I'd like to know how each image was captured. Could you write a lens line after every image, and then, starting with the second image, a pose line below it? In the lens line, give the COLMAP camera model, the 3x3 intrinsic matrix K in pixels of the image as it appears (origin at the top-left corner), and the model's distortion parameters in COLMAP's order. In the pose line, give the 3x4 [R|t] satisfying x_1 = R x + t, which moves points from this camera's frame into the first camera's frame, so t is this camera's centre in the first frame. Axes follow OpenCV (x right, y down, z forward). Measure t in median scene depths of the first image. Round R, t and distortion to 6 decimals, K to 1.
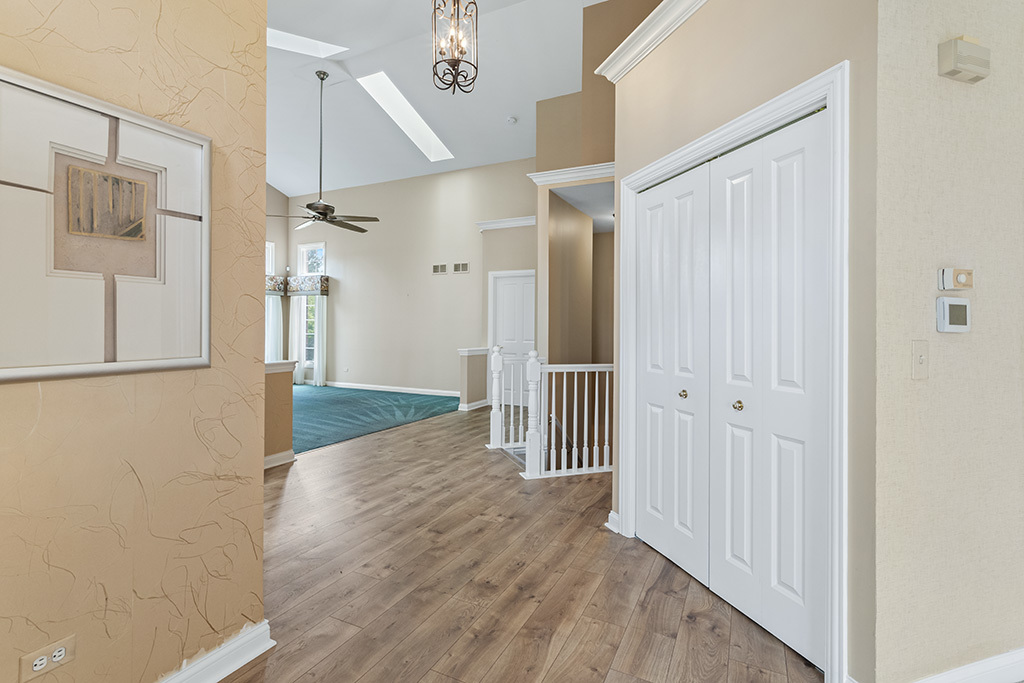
lens RADIAL K [[484.4, 0, 513.8], [0, 484.4, 323.9], [0, 0, 1]] dist [-0.005656, 0.002180]
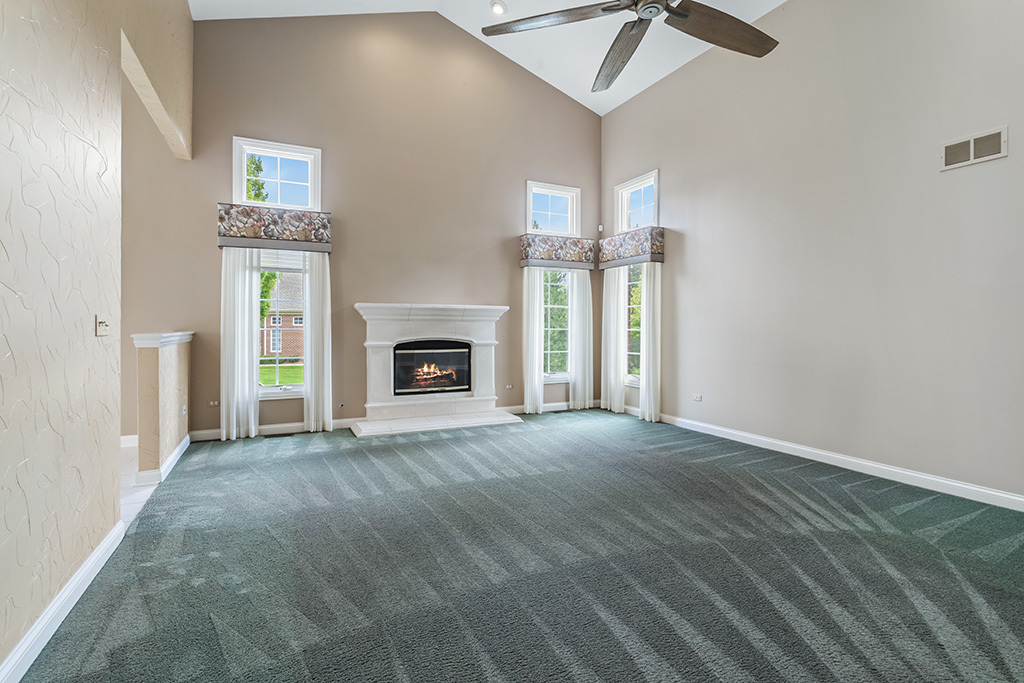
lens RADIAL K [[484.4, 0, 505.9], [0, 484.4, 331.5], [0, 0, 1]] dist [-0.005656, 0.002180]
pose [[0.787158, 0.005541, -0.616727, -0.179730], [0.006295, 0.999835, 0.017018, 0.011509], [0.616720, -0.017279, 0.786993, 0.439860]]
